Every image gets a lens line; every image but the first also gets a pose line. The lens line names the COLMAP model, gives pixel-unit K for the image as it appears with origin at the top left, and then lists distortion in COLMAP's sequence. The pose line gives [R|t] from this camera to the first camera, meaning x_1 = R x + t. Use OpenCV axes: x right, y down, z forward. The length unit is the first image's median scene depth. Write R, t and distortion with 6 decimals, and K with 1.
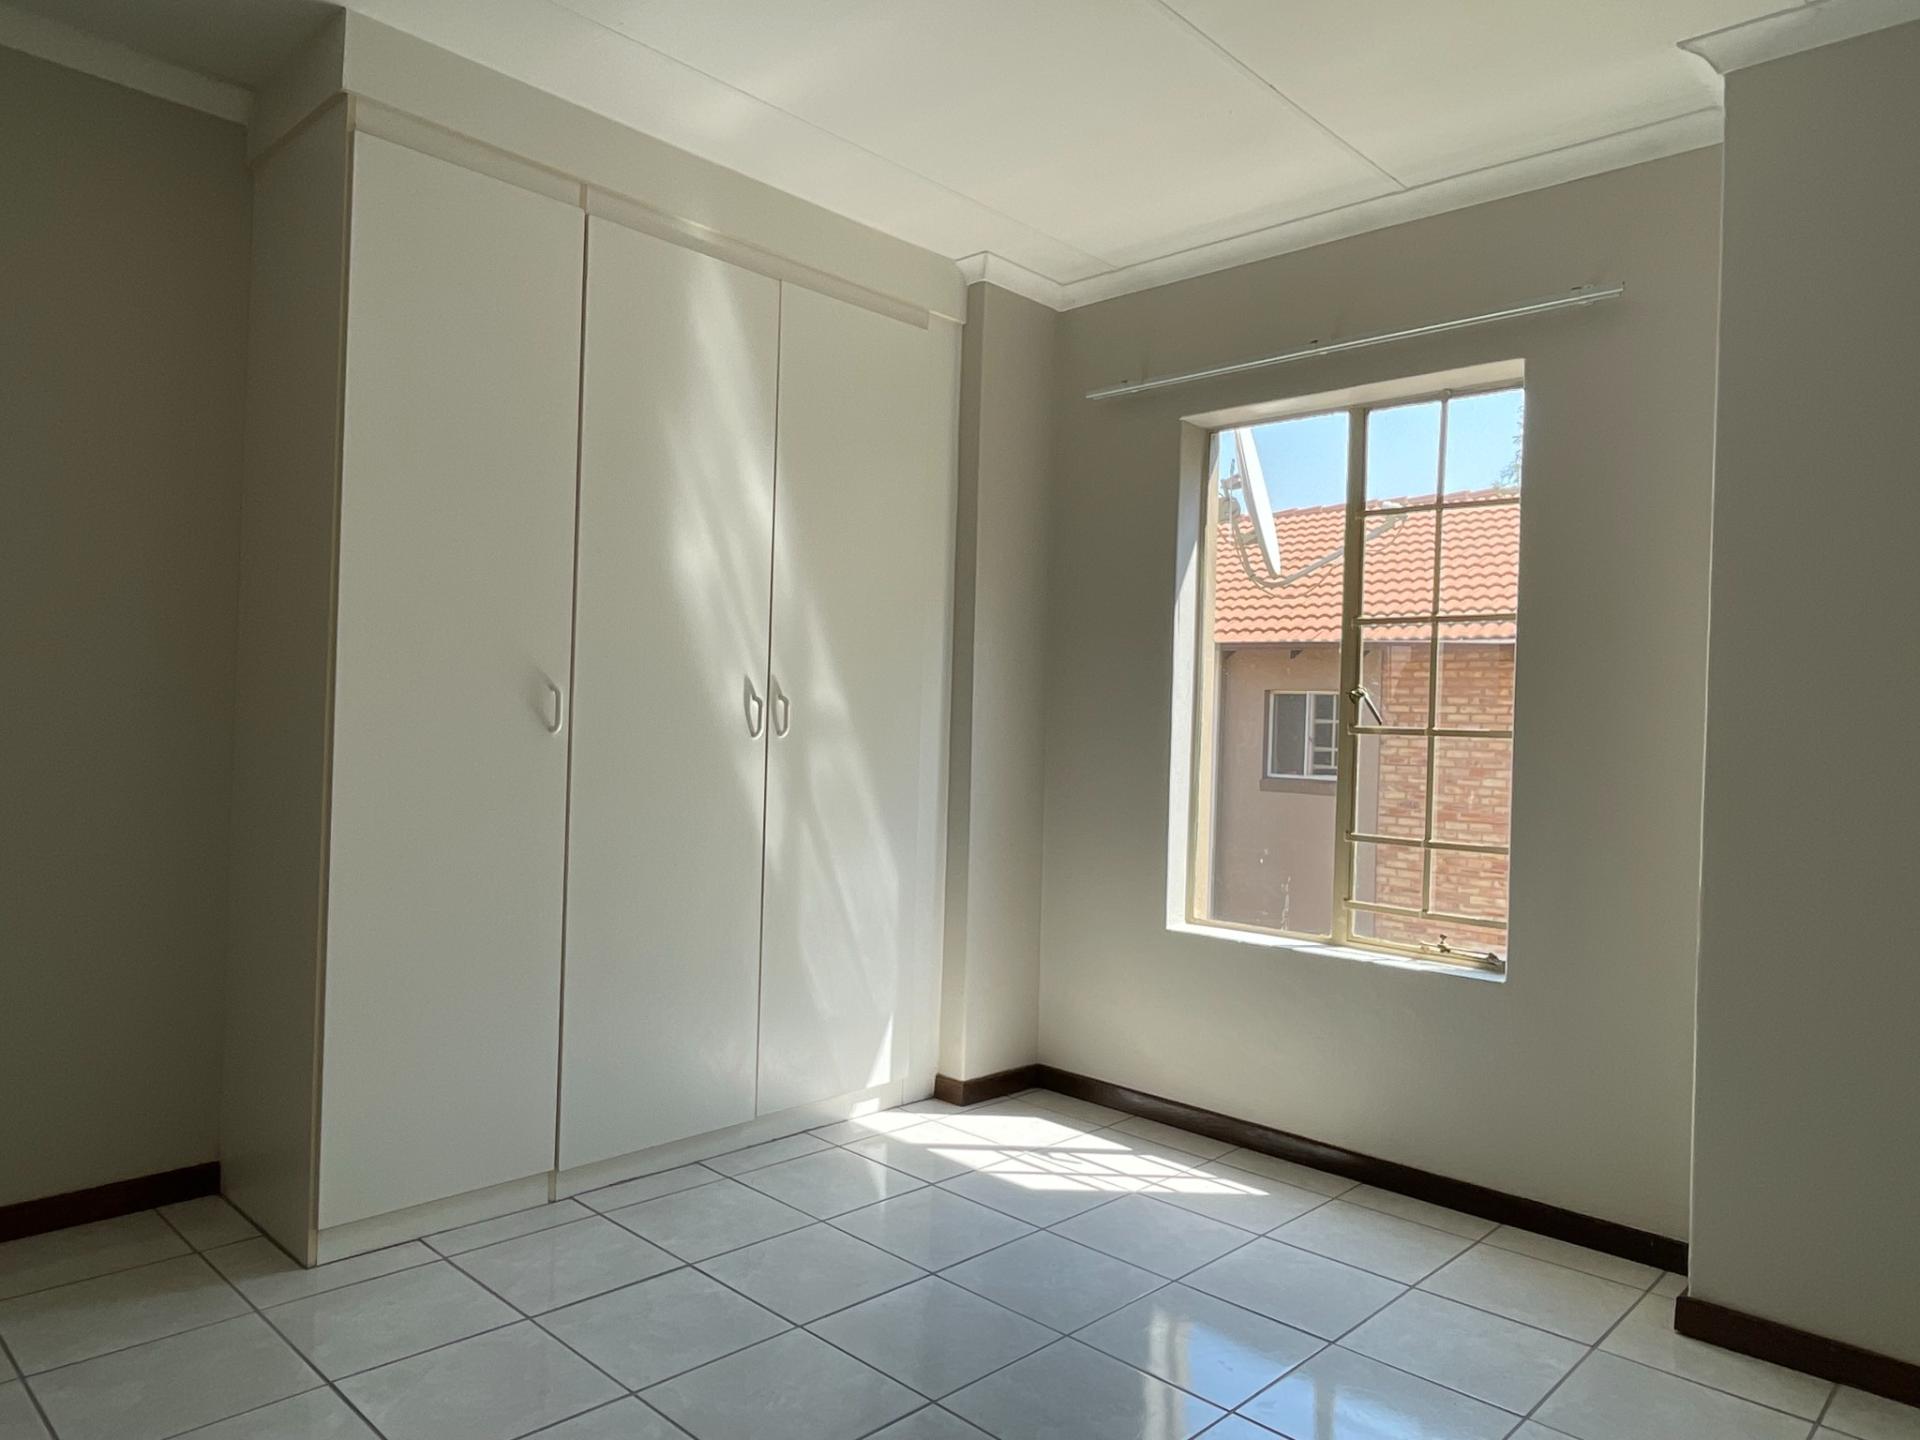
lens RADIAL K [[1270.3, 0, 961.3], [0, 1270.3, 713.6], [0, 0, 1]] dist [-0.001885, -0.000318]
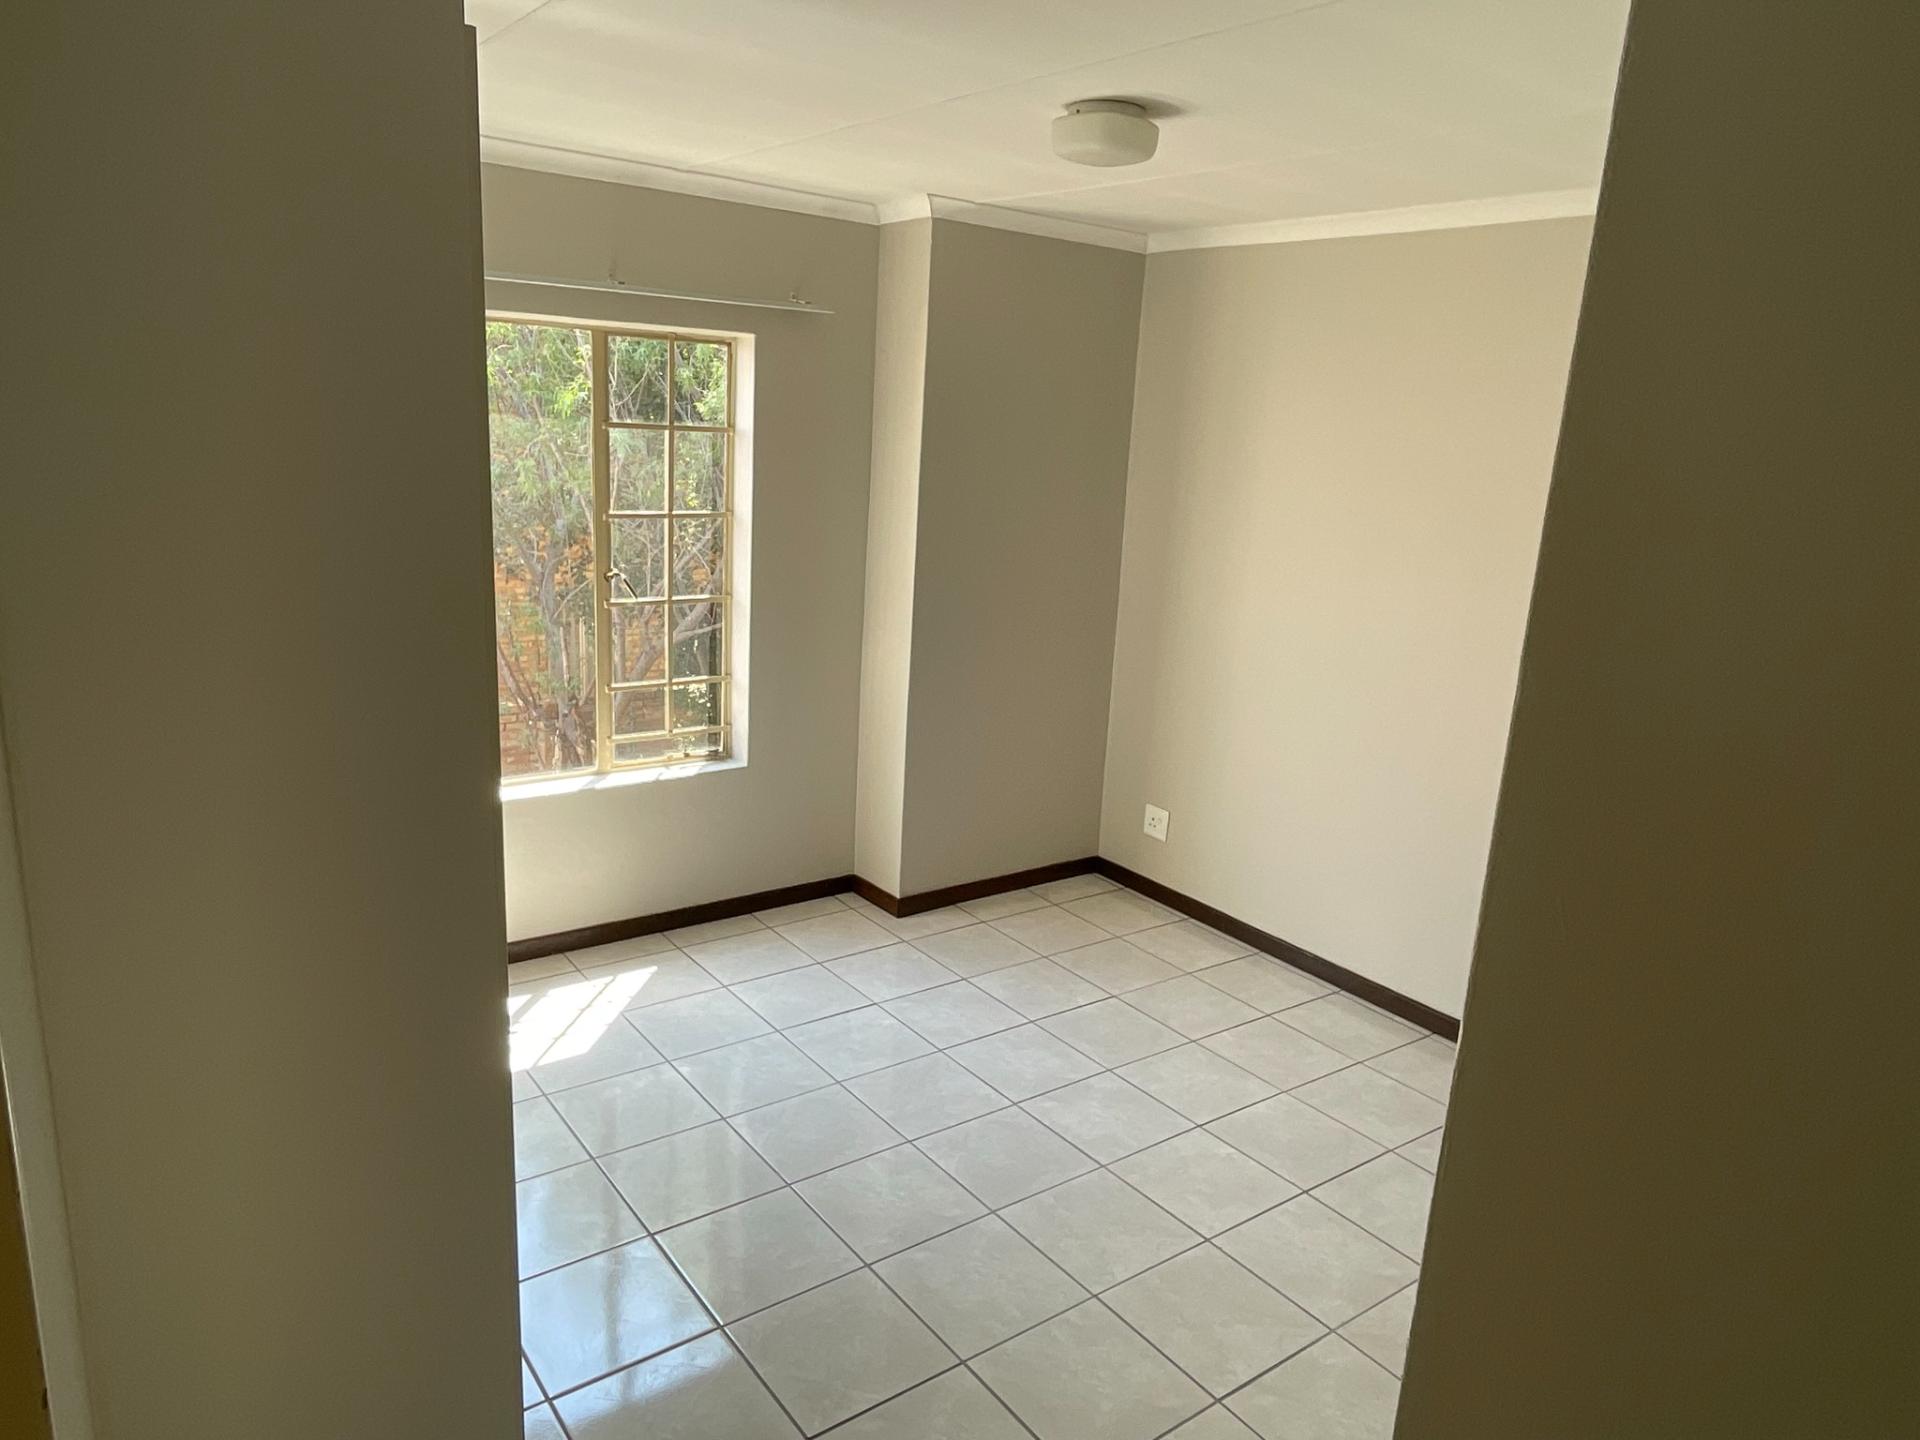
lens RADIAL K [[1270.3, 0, 963.3], [0, 1270.3, 716.0], [0, 0, 1]] dist [-0.001885, -0.000318]
pose [[0.165764, -0.252134, 0.953389, -0.868632], [-0.045802, 0.963752, 0.262838, -0.231160], [-0.985101, -0.087236, 0.148207, 0.484459]]
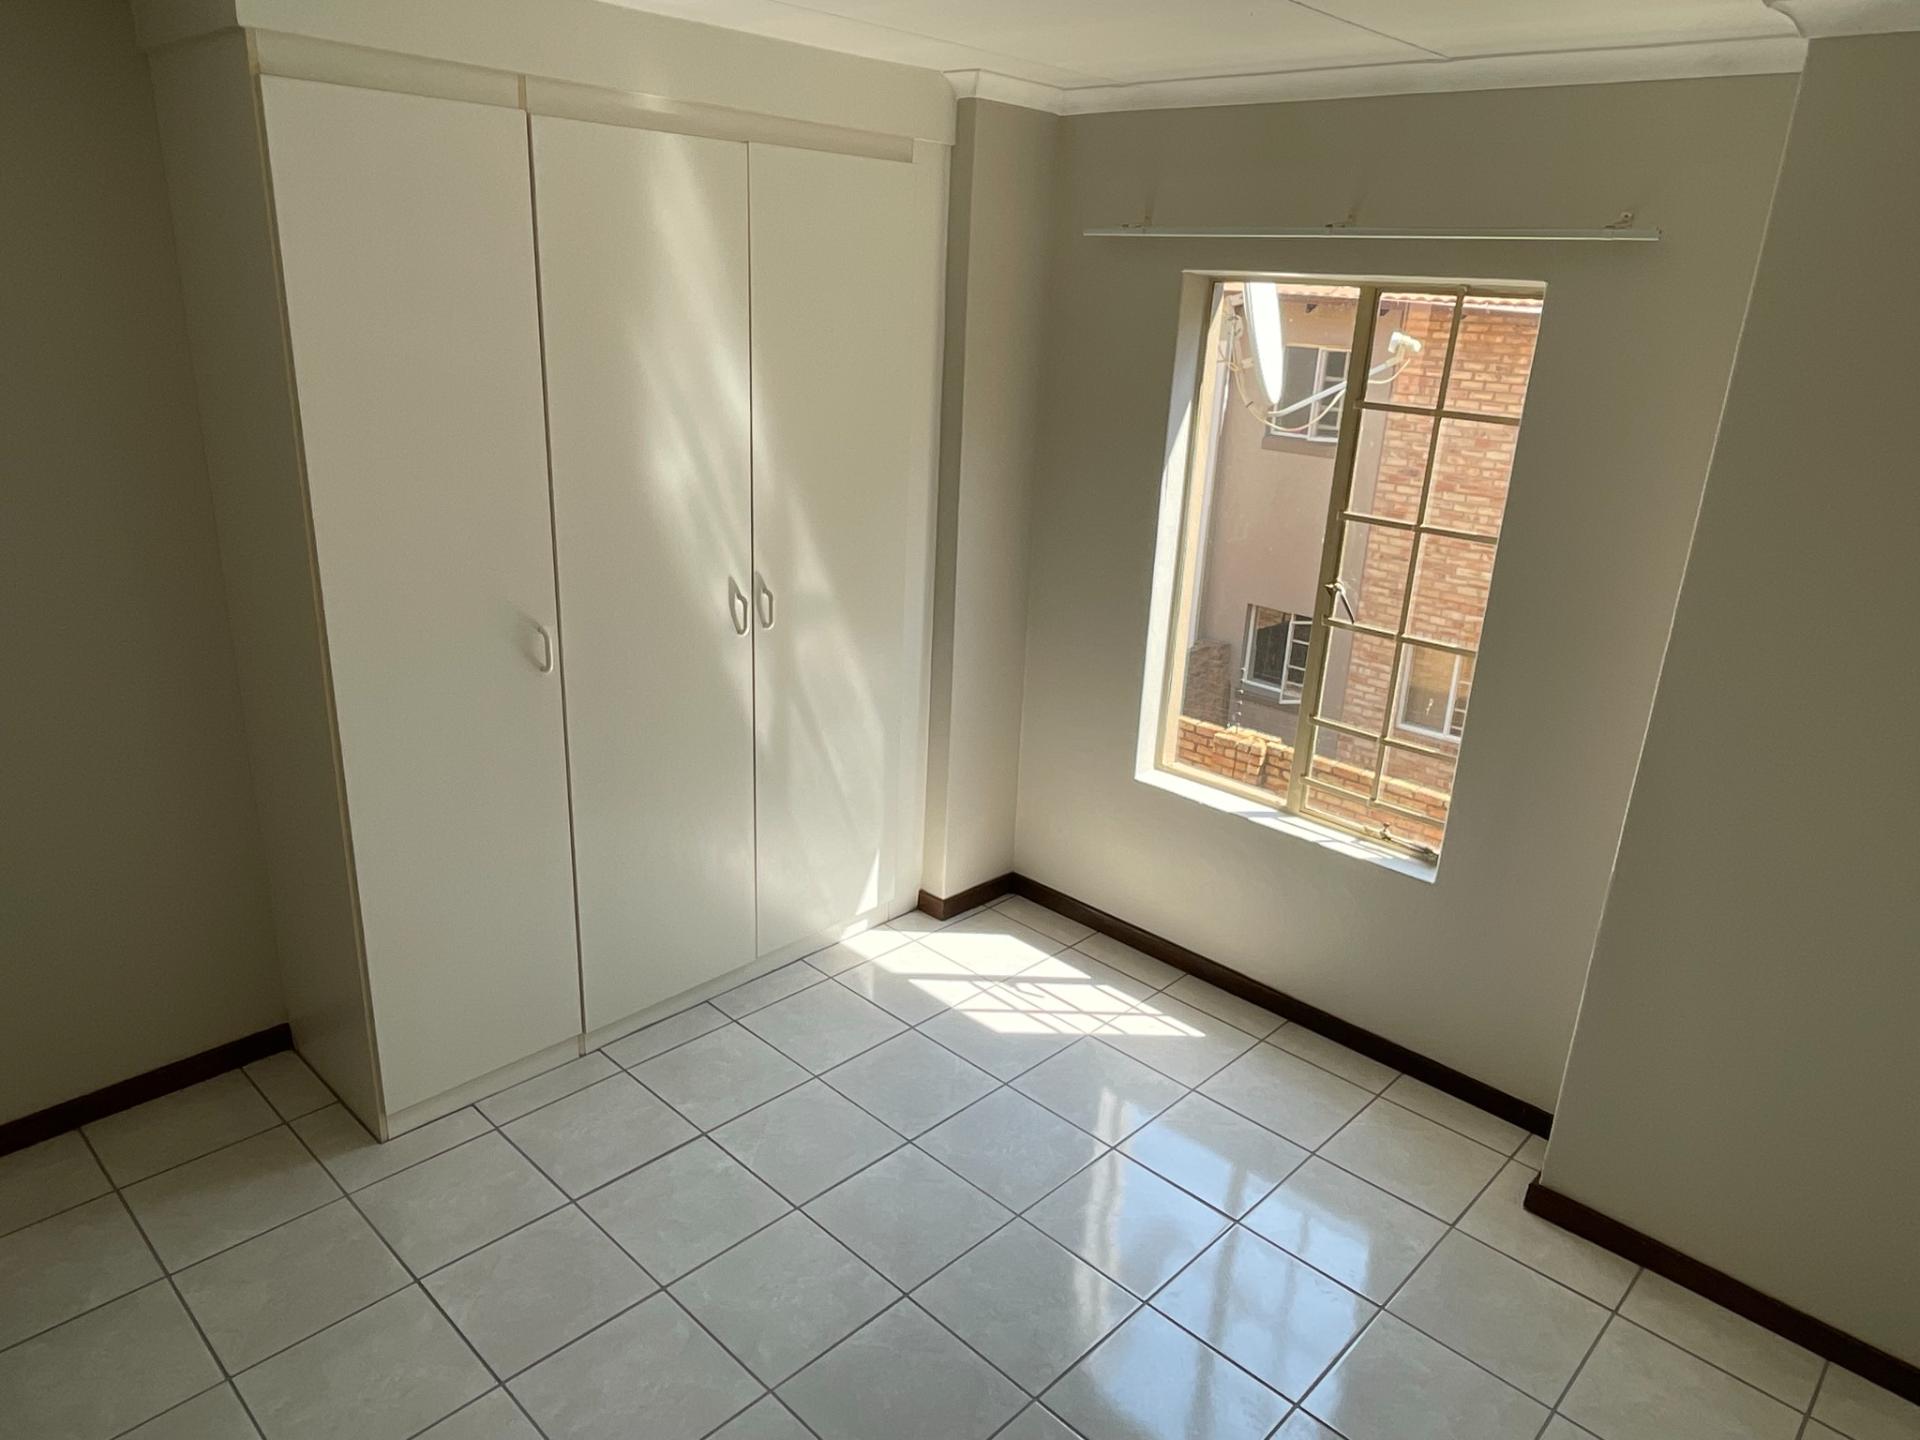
lens RADIAL K [[1270.3, 0, 961.4], [0, 1270.3, 719.5], [0, 0, 1]] dist [-0.001885, -0.000318]
pose [[0.999895, 0.014186, 0.002805, 0.013391], [-0.014315, 0.943492, 0.331085, -0.255848], [0.002050, -0.331091, 0.943597, 0.009452]]
